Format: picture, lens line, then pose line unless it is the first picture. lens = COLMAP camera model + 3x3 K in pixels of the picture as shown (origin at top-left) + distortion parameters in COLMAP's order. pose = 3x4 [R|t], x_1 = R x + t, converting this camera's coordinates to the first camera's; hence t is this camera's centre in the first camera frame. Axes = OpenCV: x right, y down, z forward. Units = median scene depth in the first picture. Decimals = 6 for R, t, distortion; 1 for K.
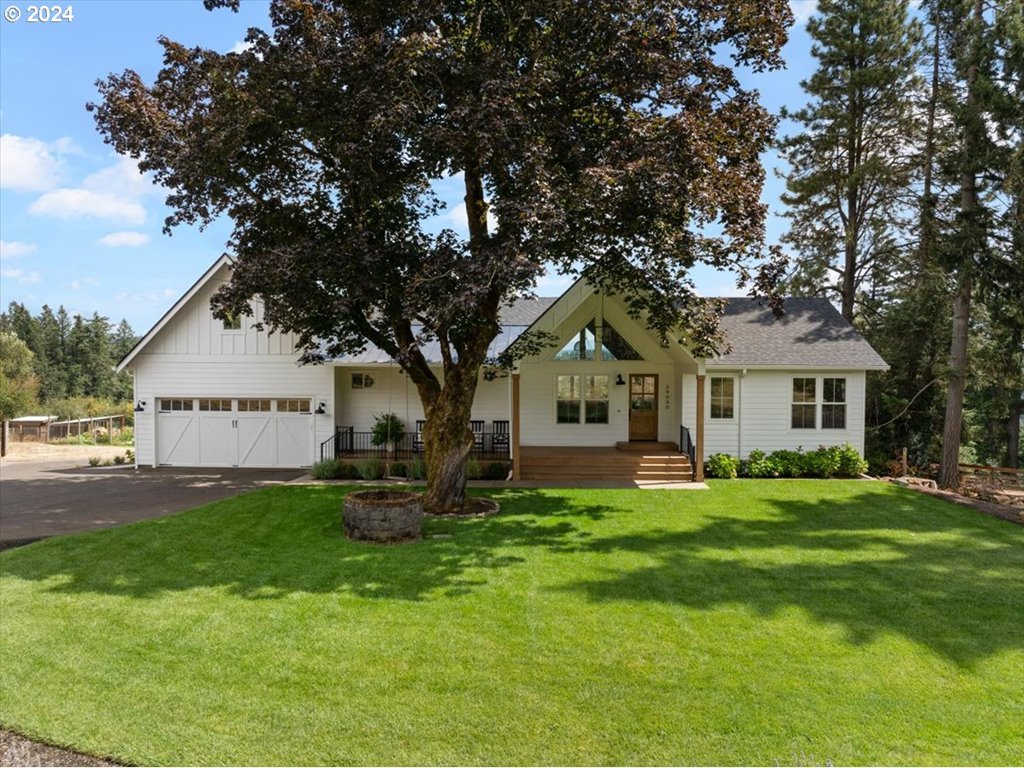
lens RADIAL K [[712.3, 0, 512.0], [0, 712.3, 384.0], [0, 0, 1]] dist [-0.050057, 0.004591]
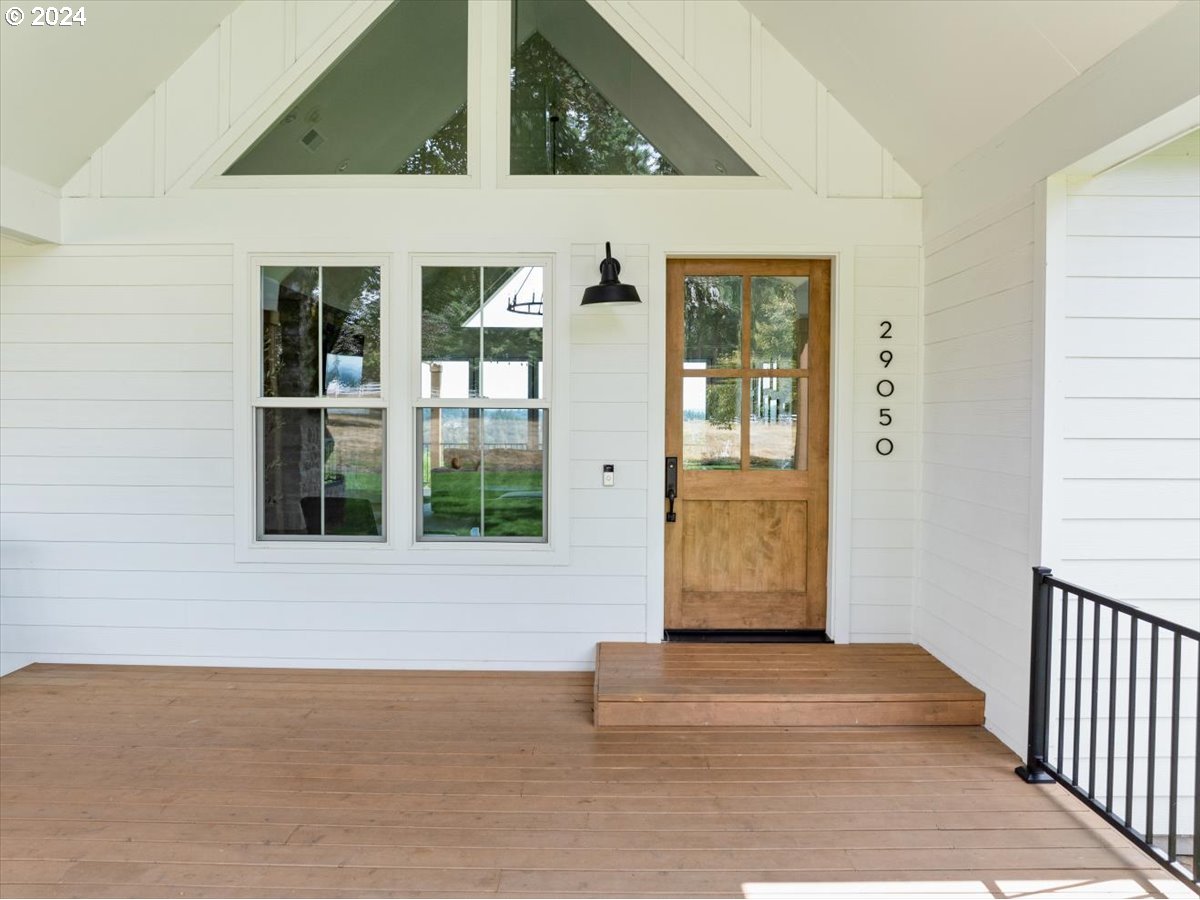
lens RADIAL K [[834.7, 0, 600.0], [0, 834.7, 450.0], [0, 0, 1]] dist [-0.050057, 0.004591]
pose [[0.999888, 0.002848, 0.014680, 0.156415], [-0.002713, 0.999954, -0.009232, 0.038439], [-0.014706, 0.009191, 0.999850, 0.856642]]
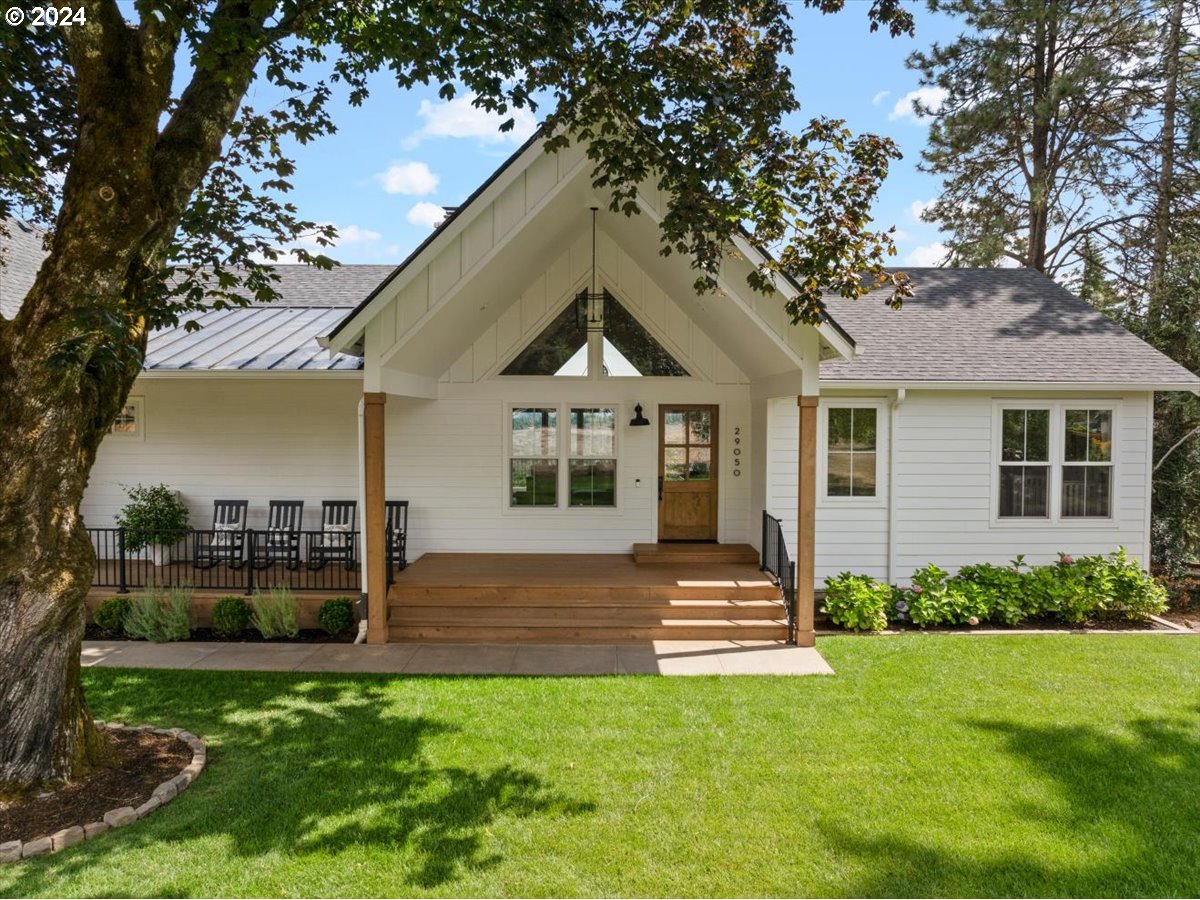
lens RADIAL K [[834.7, 0, 600.0], [0, 834.7, 450.0], [0, 0, 1]] dist [-0.050057, 0.004591]
pose [[0.999609, 0.000541, 0.027974, 0.116793], [-0.000550, 1.000000, 0.000338, 0.018315], [-0.027974, -0.000353, 0.999609, 0.463621]]
